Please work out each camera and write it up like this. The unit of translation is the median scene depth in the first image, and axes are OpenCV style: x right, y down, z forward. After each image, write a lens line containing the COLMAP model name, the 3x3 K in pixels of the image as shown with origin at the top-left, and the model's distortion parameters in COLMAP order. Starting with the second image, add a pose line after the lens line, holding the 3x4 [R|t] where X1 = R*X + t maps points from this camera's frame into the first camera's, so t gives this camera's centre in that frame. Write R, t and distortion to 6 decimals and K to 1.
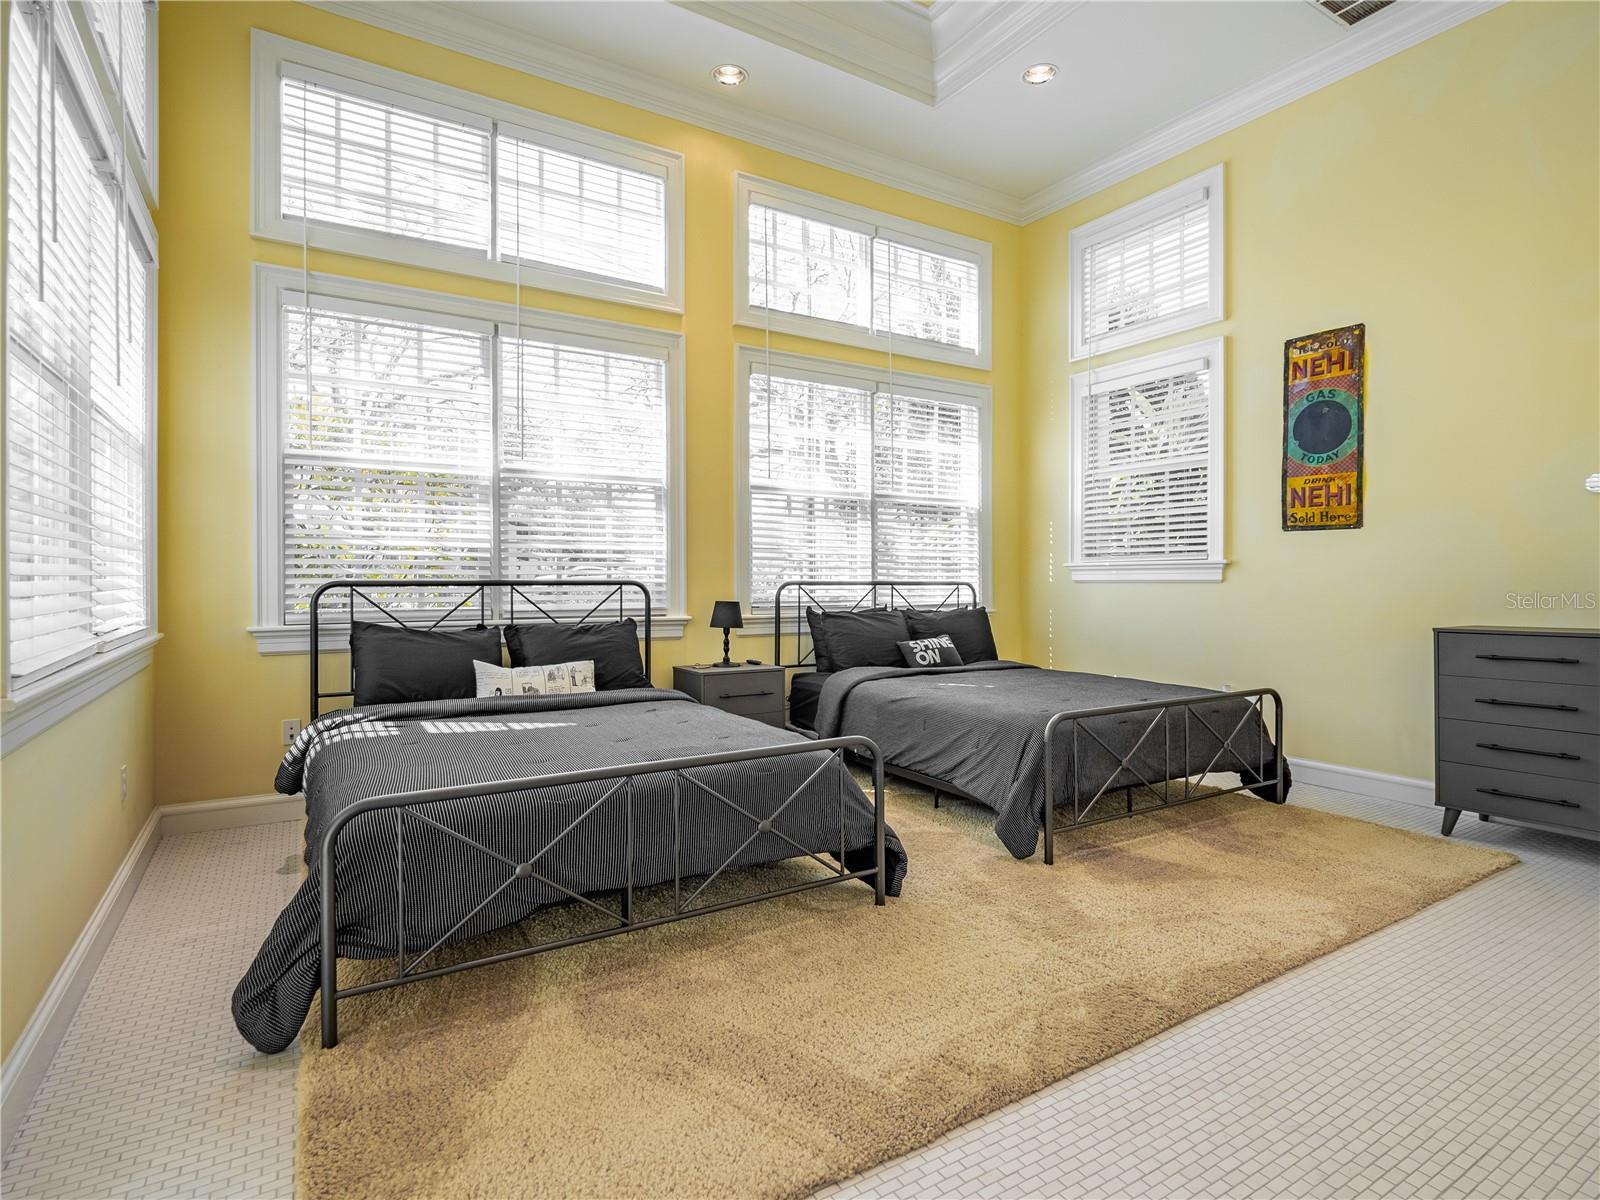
lens RADIAL K [[792.1, 0, 783.3], [0, 792.1, 576.7], [0, 0, 1]] dist [-0.006162, 0.001656]
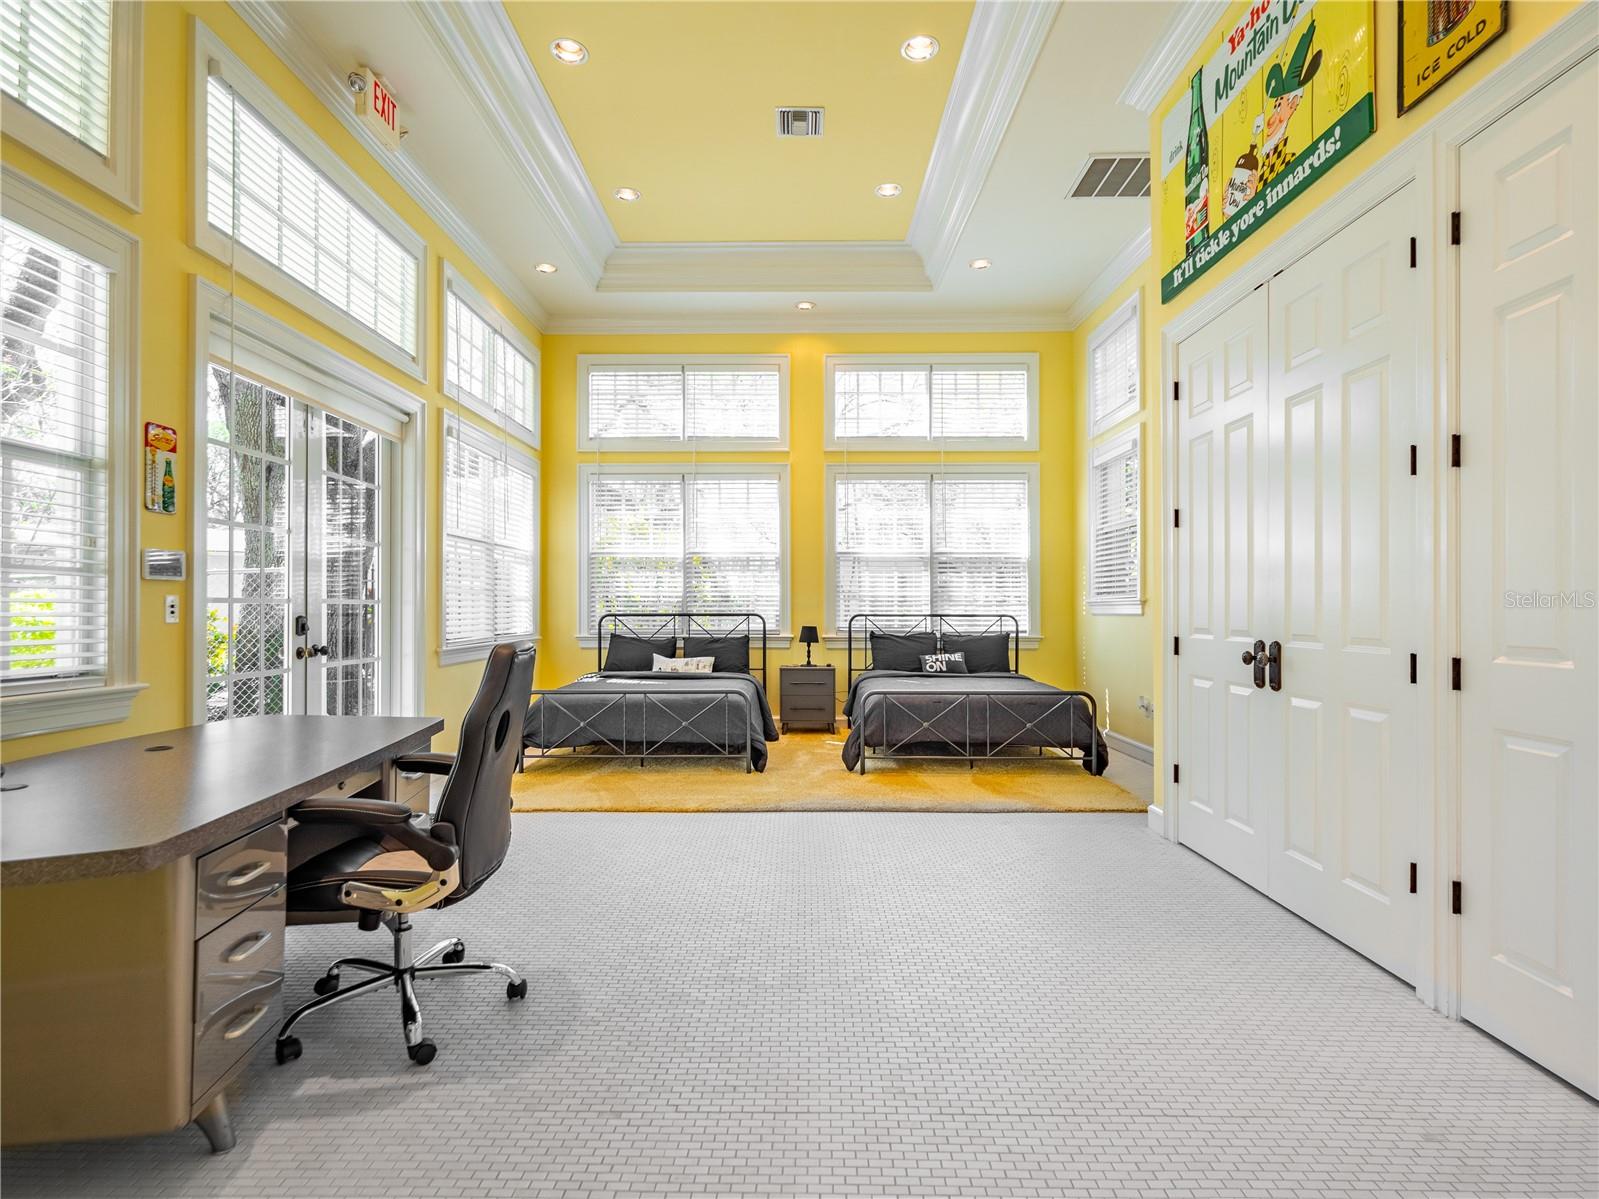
lens RADIAL K [[820.7, 0, 797.0], [0, 820.7, 603.4], [0, 0, 1]] dist [-0.008357, 0.001652]
pose [[0.830667, -0.005501, -0.556742, 0.814375], [0.001647, 0.999971, -0.007422, -0.003173], [0.556767, 0.005248, 0.830652, -0.395013]]
